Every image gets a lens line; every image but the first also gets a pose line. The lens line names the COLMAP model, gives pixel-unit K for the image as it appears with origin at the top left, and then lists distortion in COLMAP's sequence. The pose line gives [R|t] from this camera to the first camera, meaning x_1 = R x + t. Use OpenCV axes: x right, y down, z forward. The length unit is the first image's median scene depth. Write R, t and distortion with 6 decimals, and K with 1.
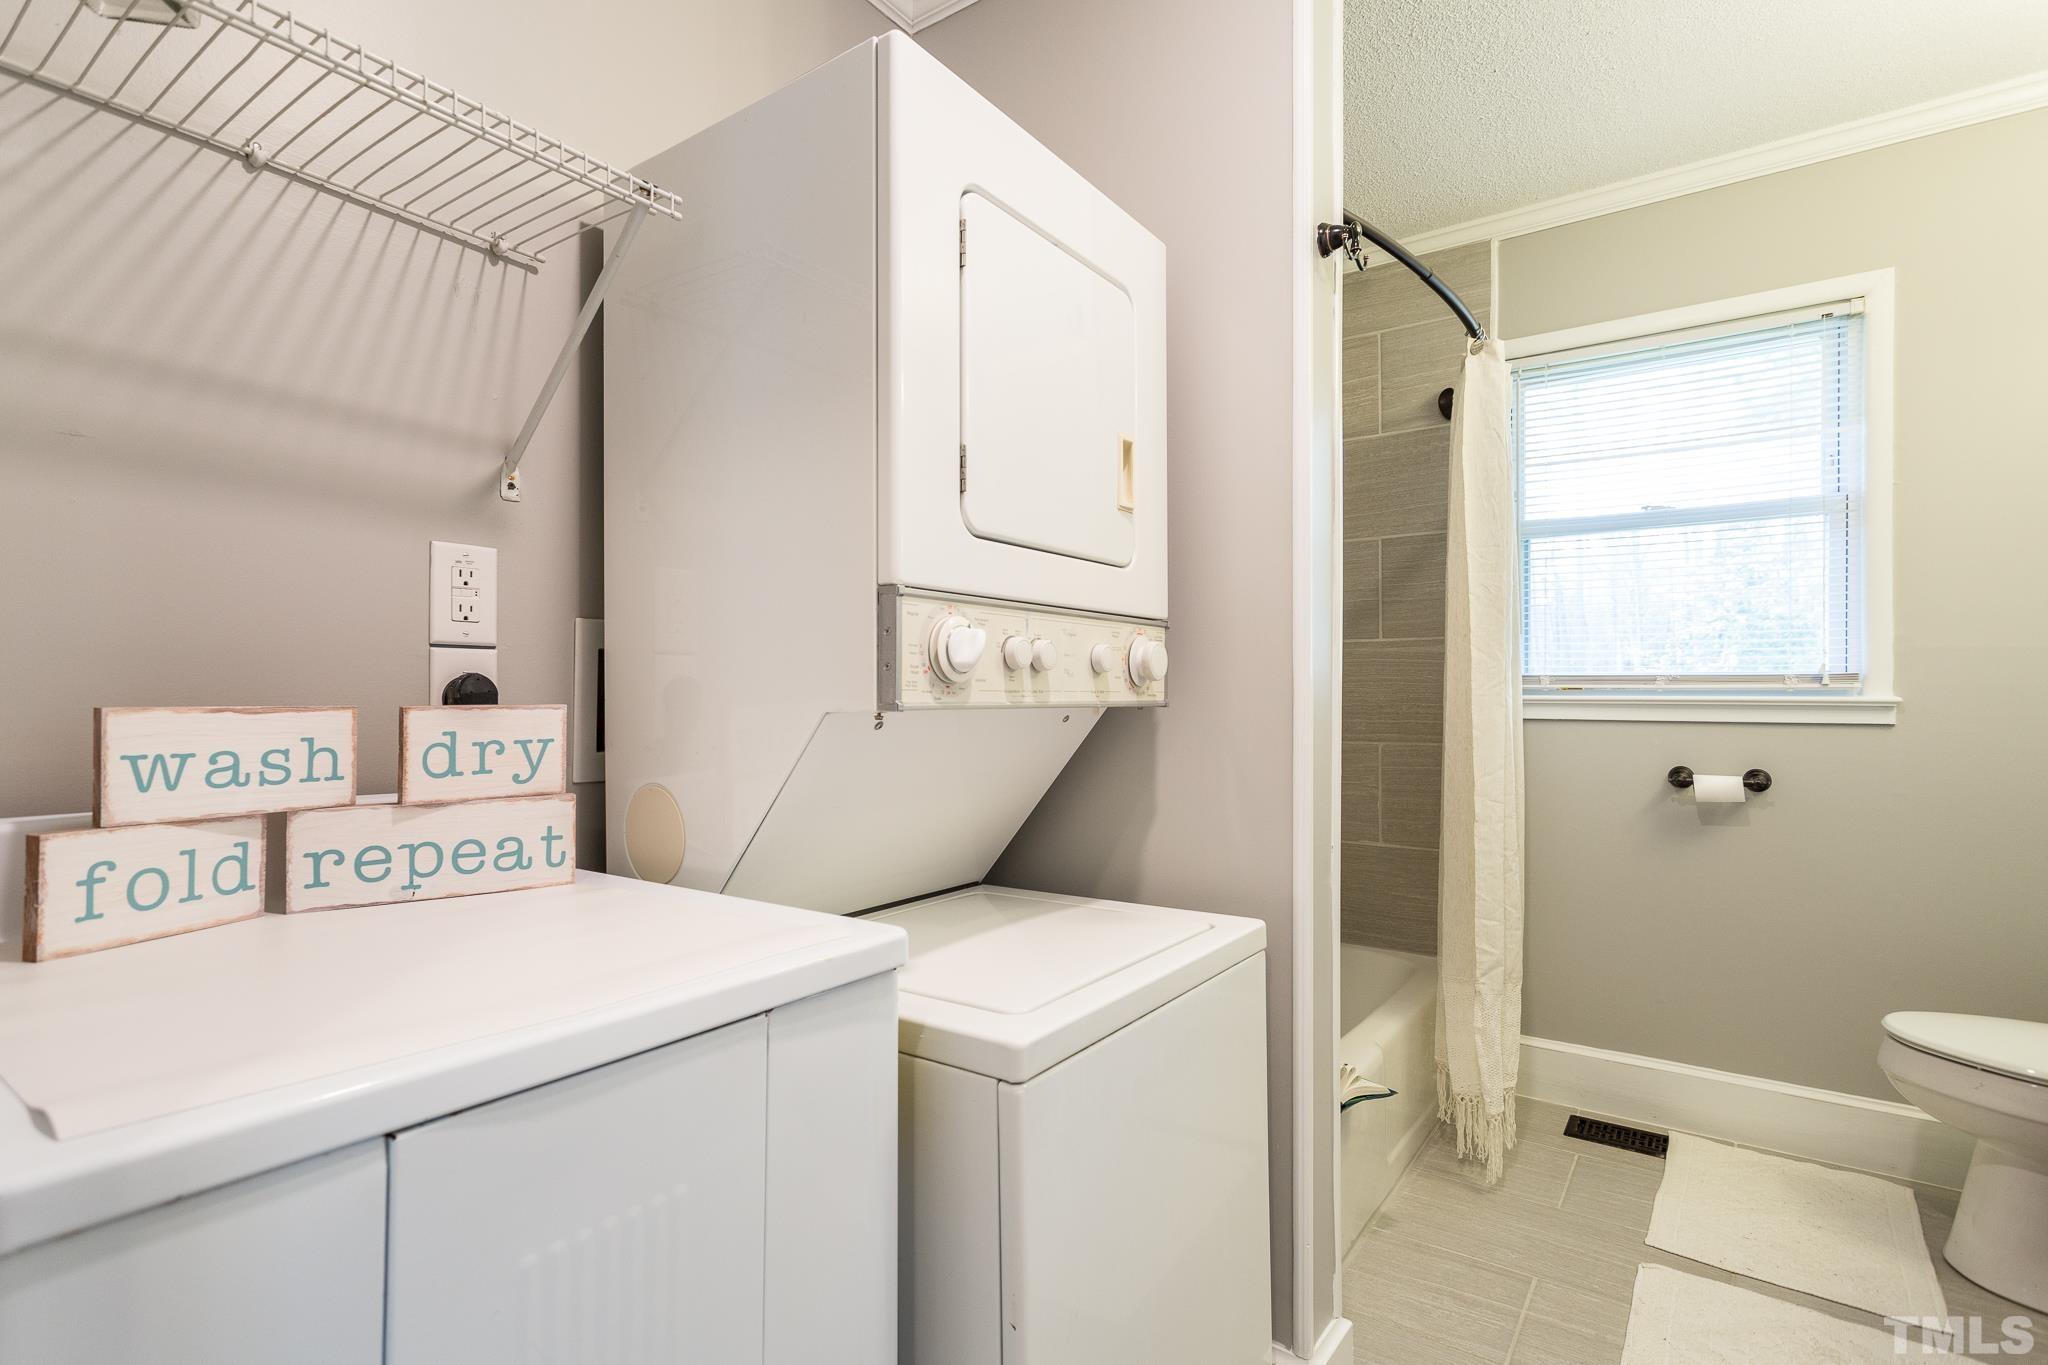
lens RADIAL K [[985.5, 0, 1027.3], [0, 985.5, 679.3], [0, 0, 1]] dist [0.000133, 0.001073]
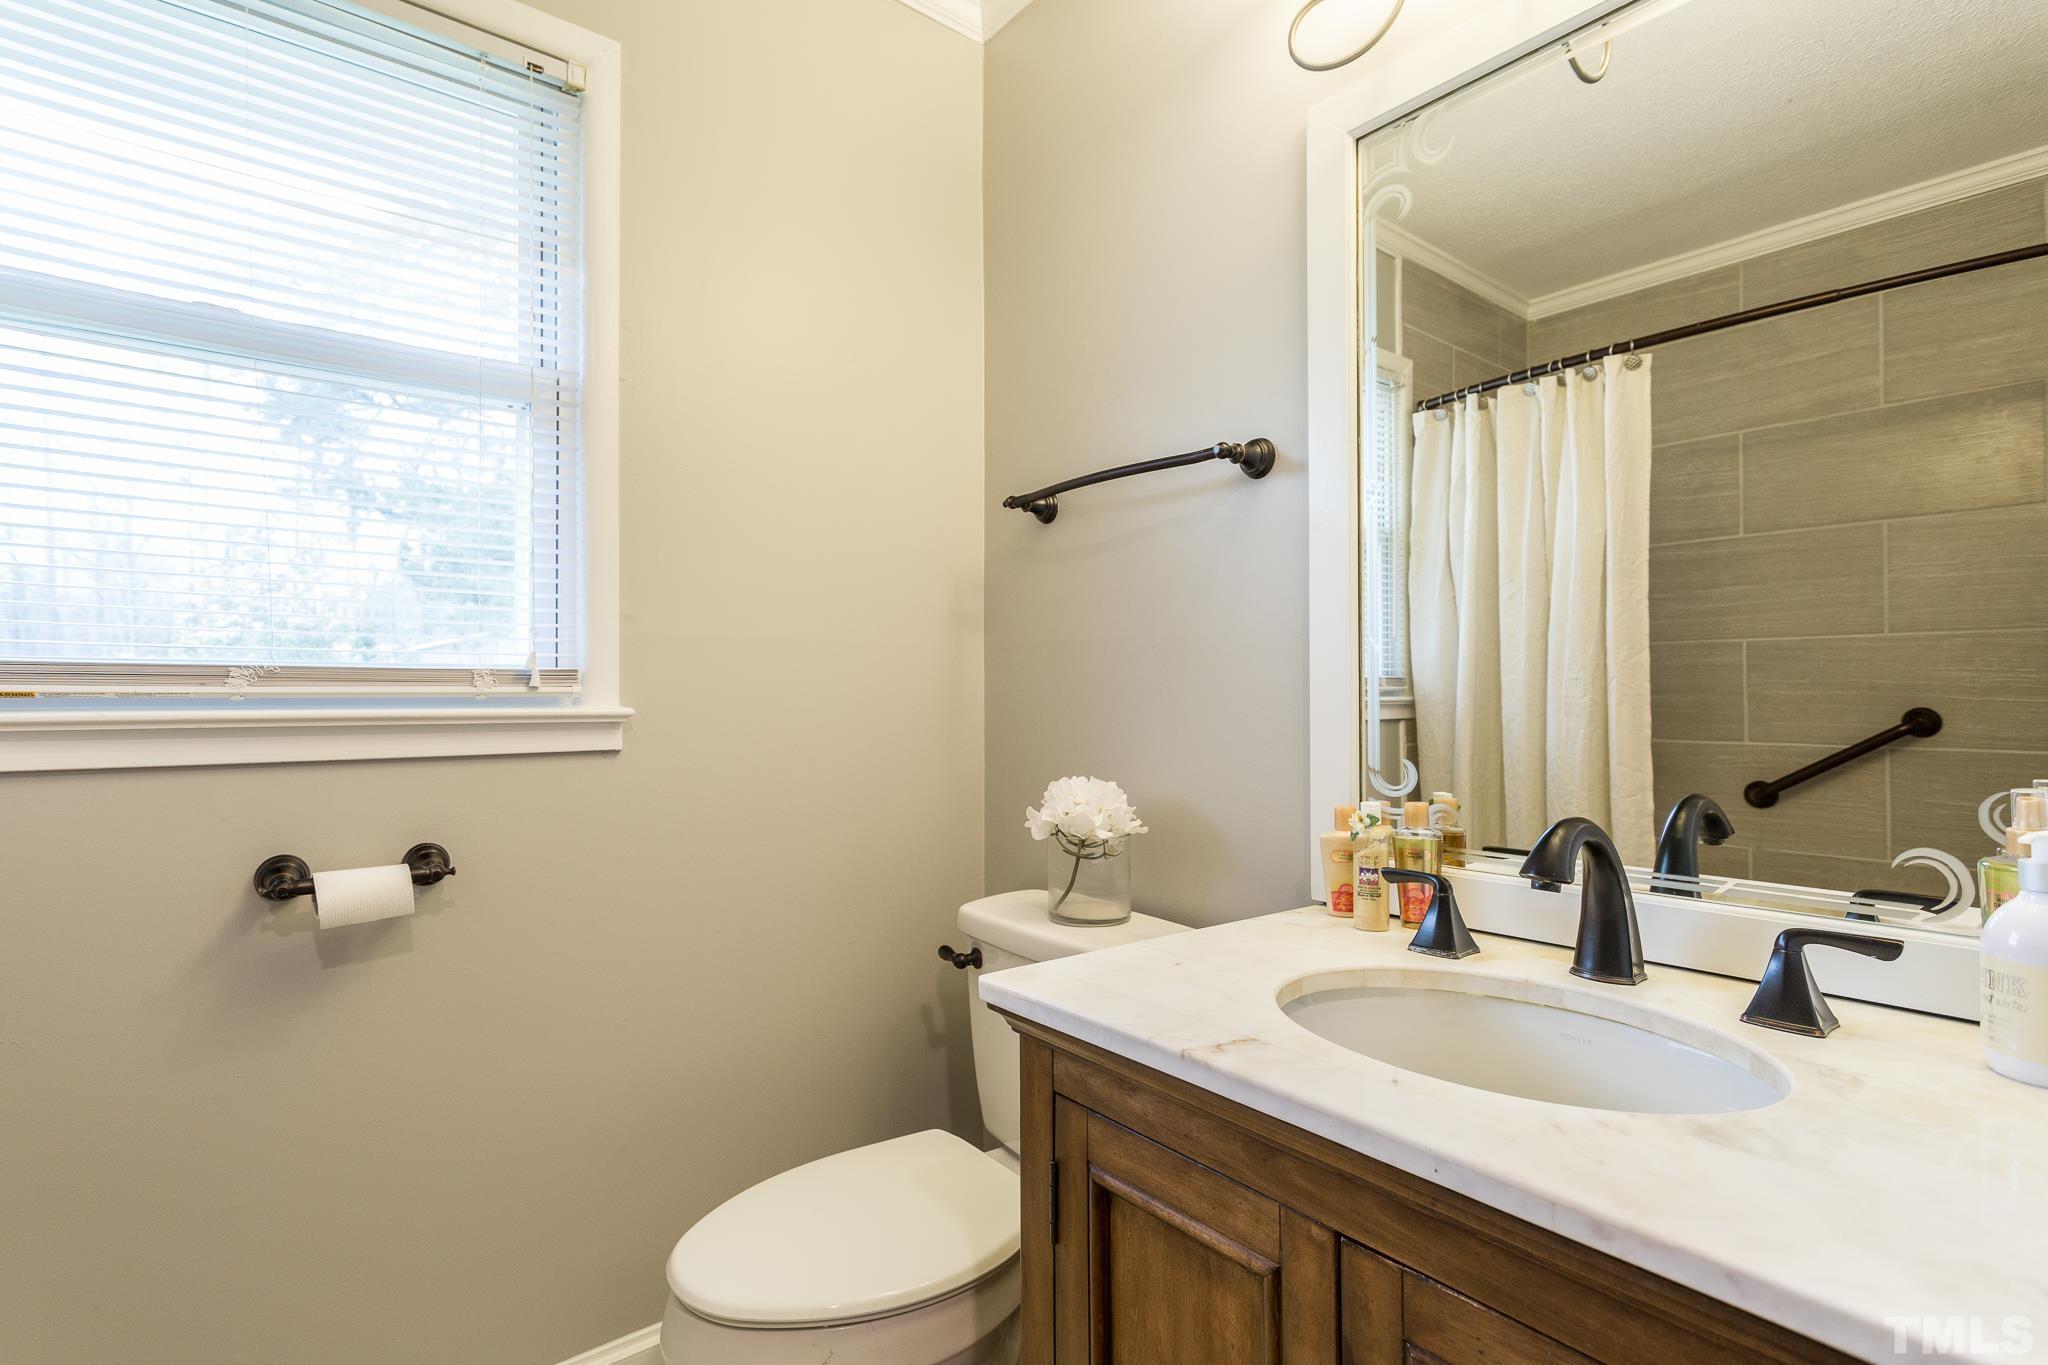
lens RADIAL K [[985.5, 0, 987.6], [0, 985.5, 700.0], [0, 0, 1]] dist [0.000133, 0.001073]
pose [[0.296205, -0.001557, 0.955123, 0.318111], [-0.006266, 0.999974, 0.003573, 0.008670], [-0.955104, -0.007043, 0.296188, 0.551459]]
